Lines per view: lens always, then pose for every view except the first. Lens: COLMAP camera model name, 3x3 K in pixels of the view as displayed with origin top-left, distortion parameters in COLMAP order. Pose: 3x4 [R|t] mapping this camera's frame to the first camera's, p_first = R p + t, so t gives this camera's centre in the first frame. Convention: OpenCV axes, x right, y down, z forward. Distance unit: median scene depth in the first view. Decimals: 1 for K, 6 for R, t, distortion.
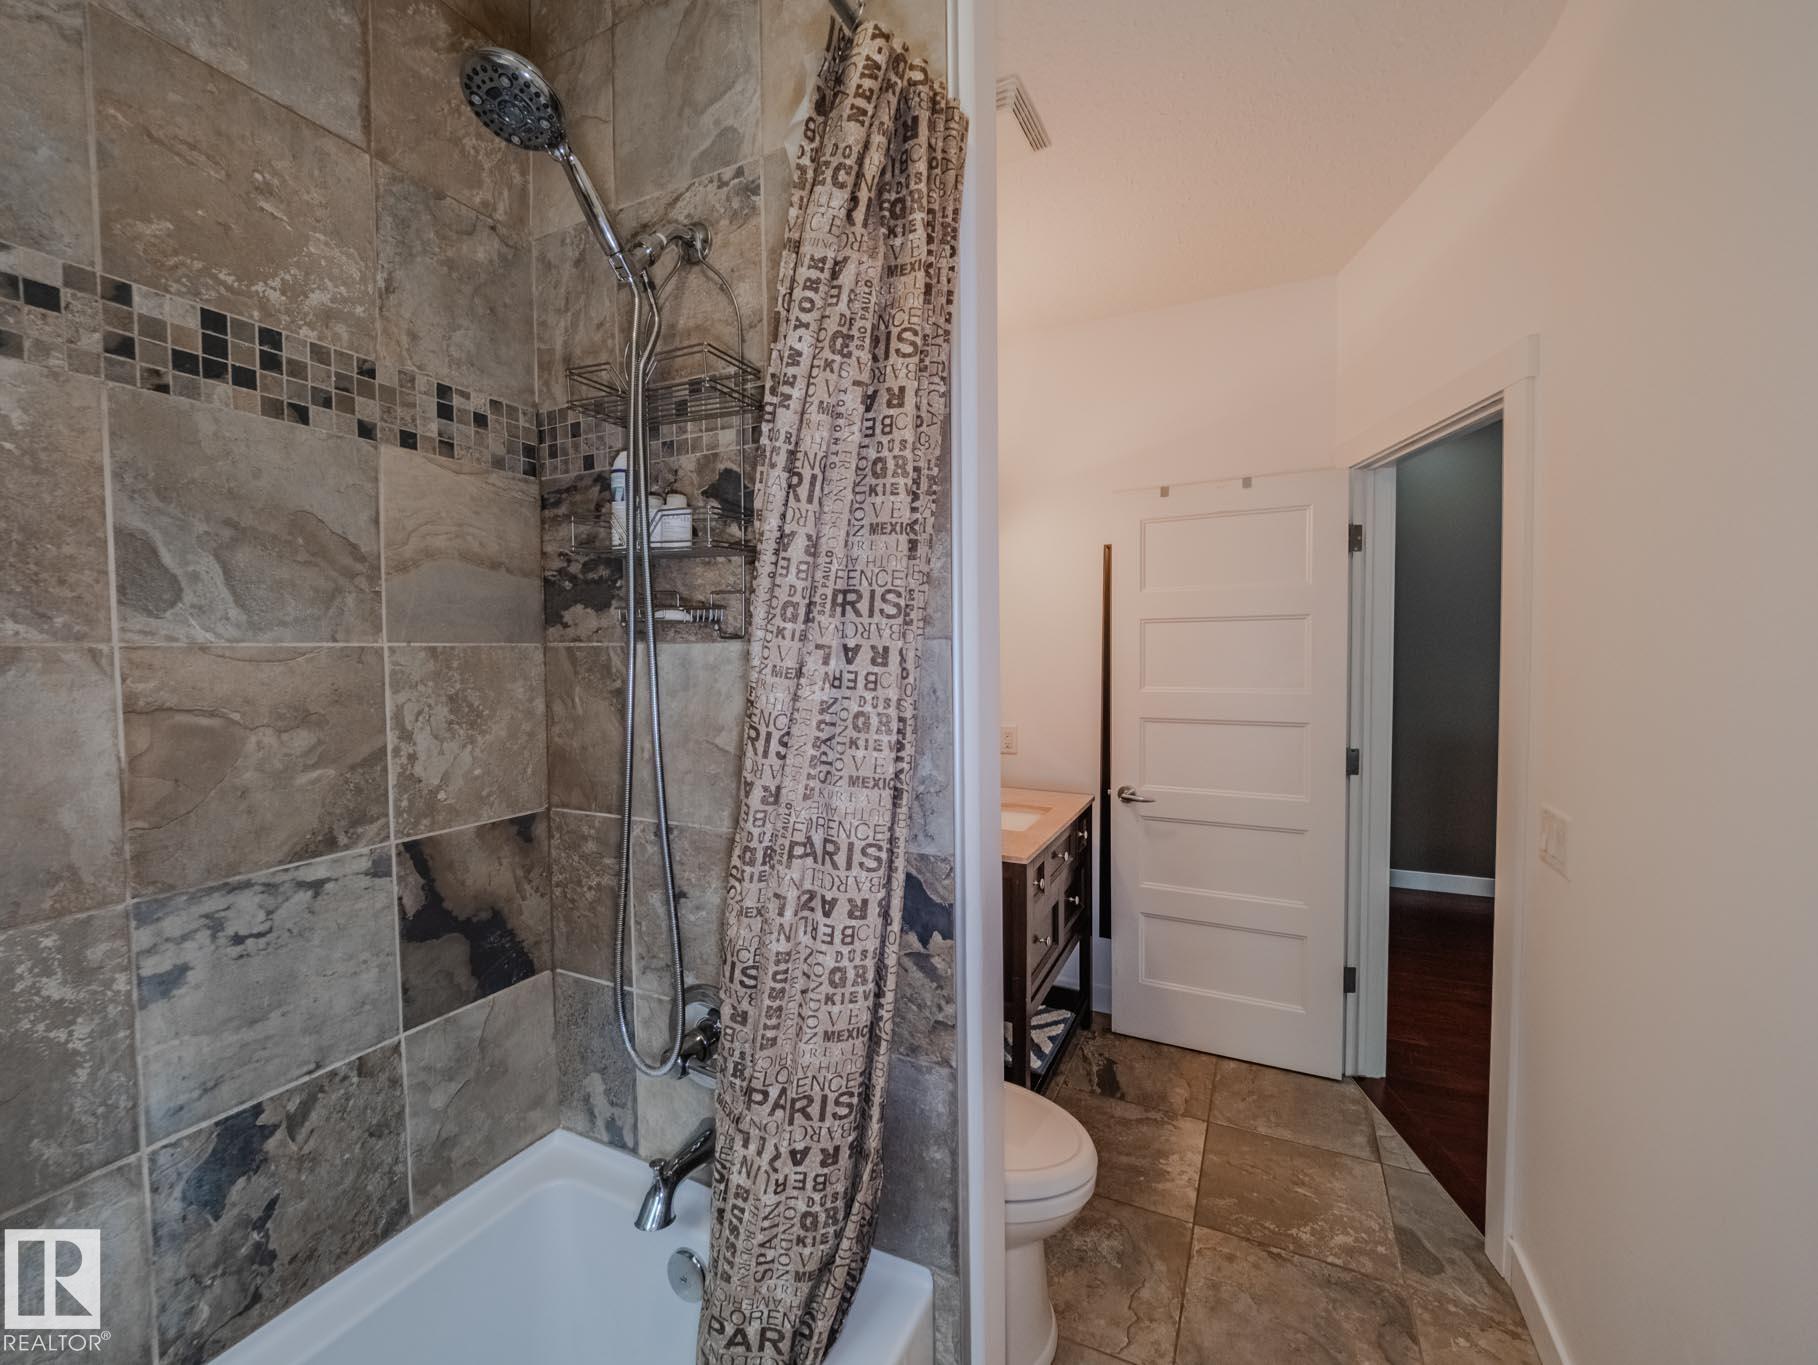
lens RADIAL K [[758.7, 0, 904.8], [0, 758.7, 677.7], [0, 0, 1]] dist [-0.008975, 0.001707]
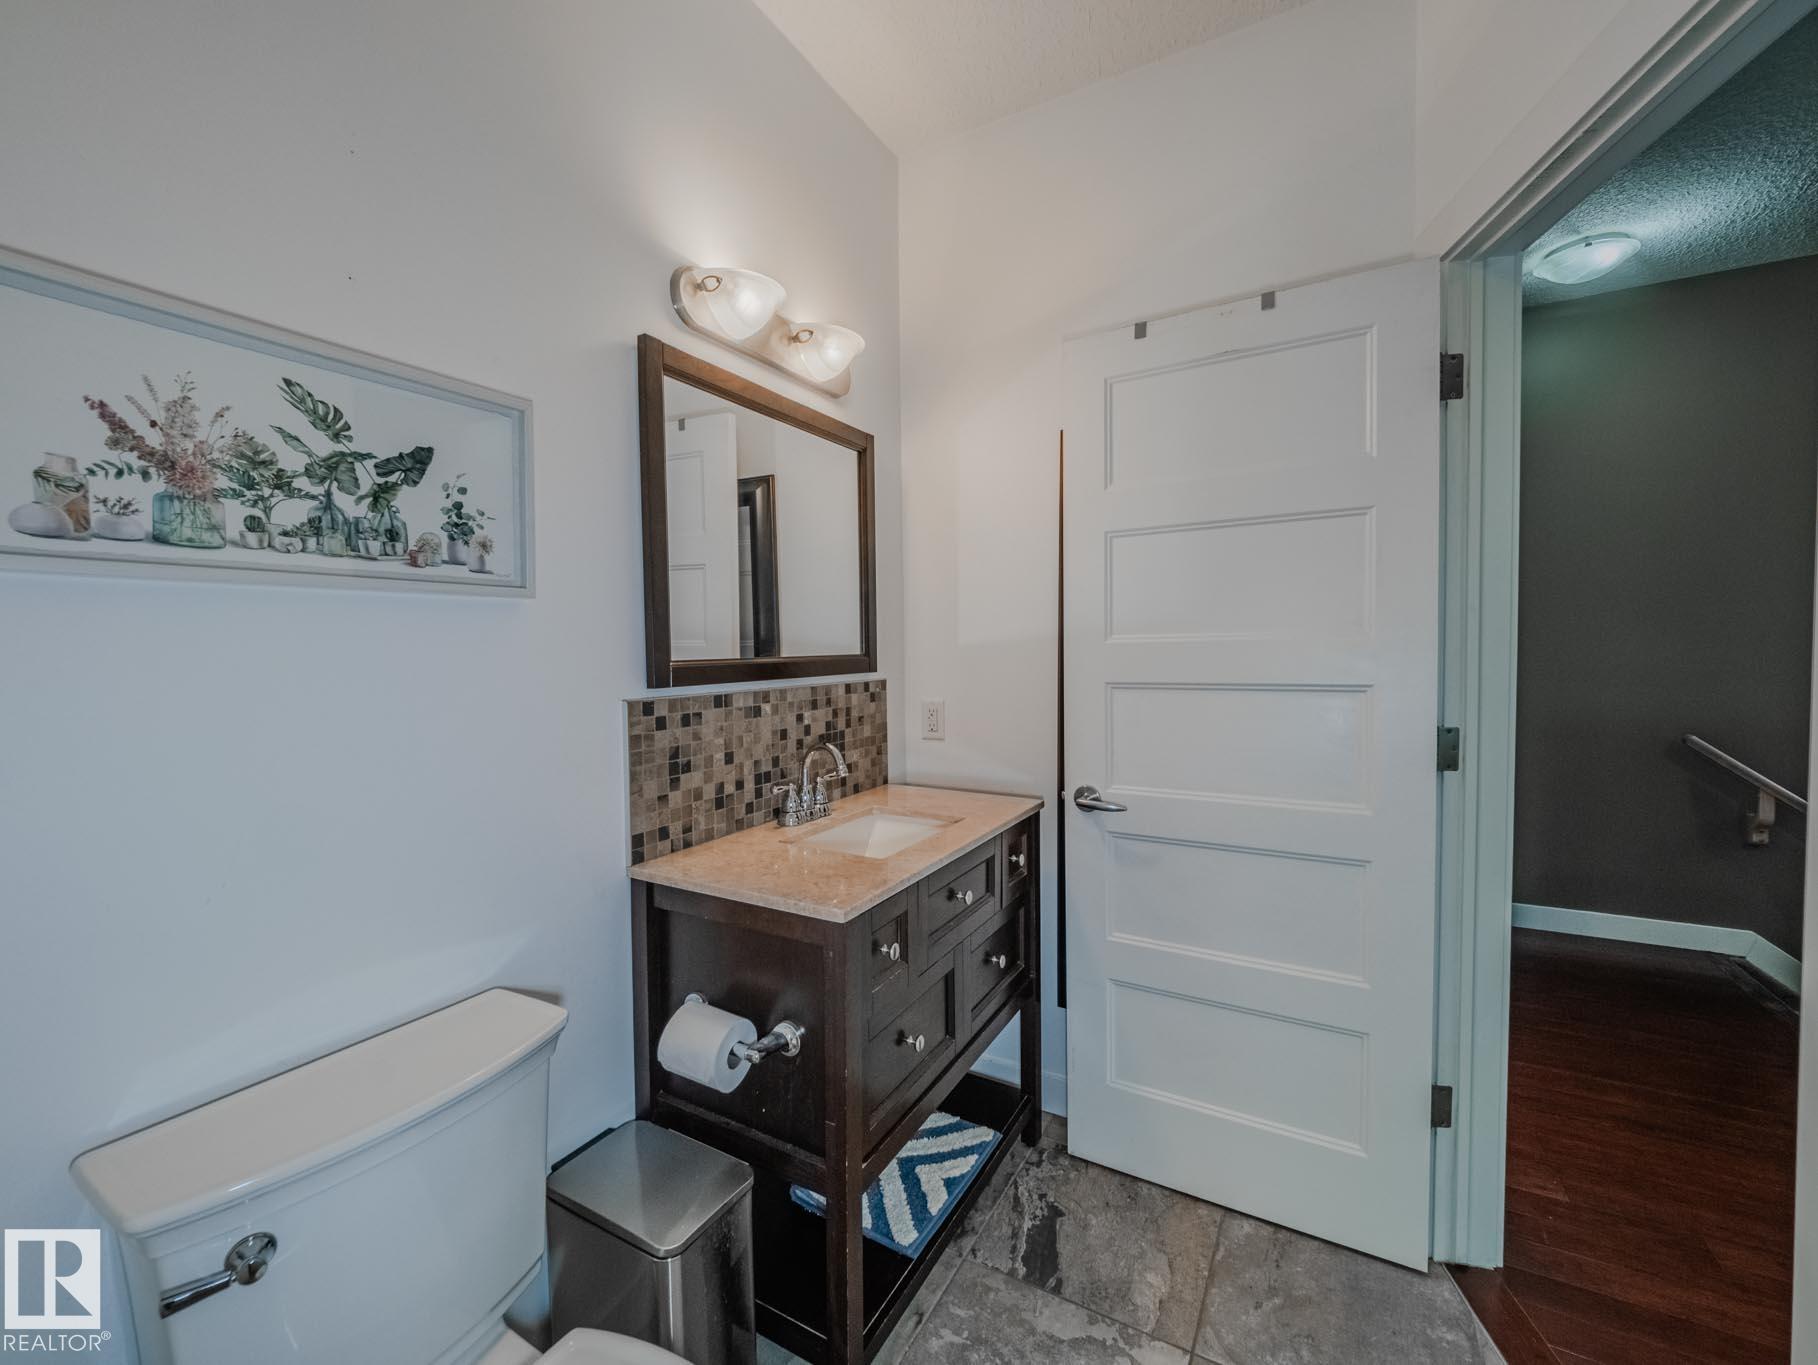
lens RADIAL K [[758.7, 0, 906.2], [0, 758.7, 680.8], [0, 0, 1]] dist [-0.008975, 0.001707]
pose [[0.997384, -0.001731, -0.072266, 0.200457], [0.001900, 0.999996, 0.002270, 0.053099], [0.072262, -0.002401, 0.997383, 0.359397]]
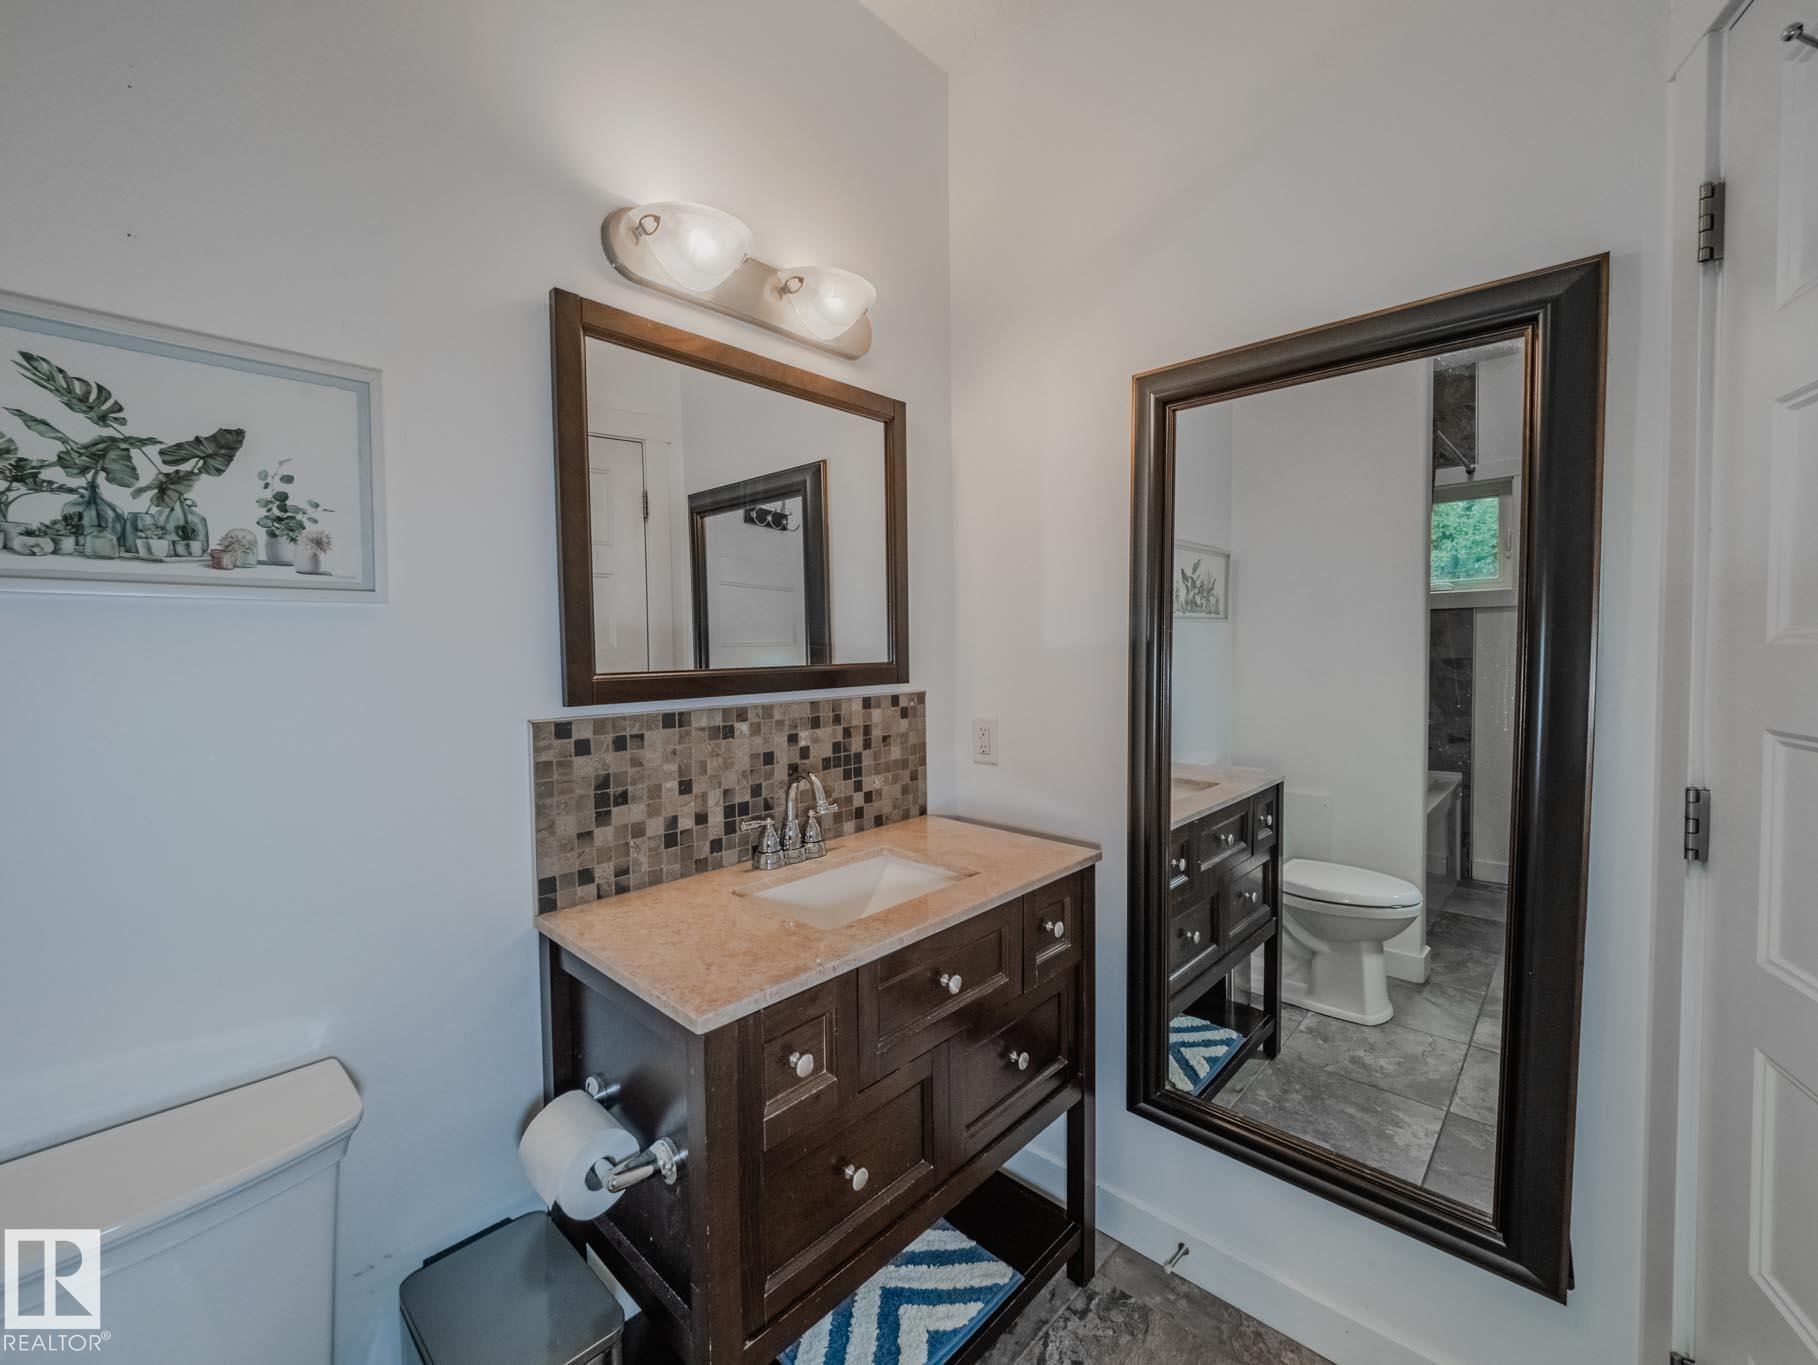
lens RADIAL K [[758.7, 0, 912.3], [0, 758.7, 678.4], [0, 0, 1]] dist [-0.008975, 0.001707]
pose [[0.952720, 0.011441, -0.303633, 0.319717], [-0.010037, 0.999931, 0.006185, 0.037136], [0.303682, -0.002845, 0.952769, 0.513056]]
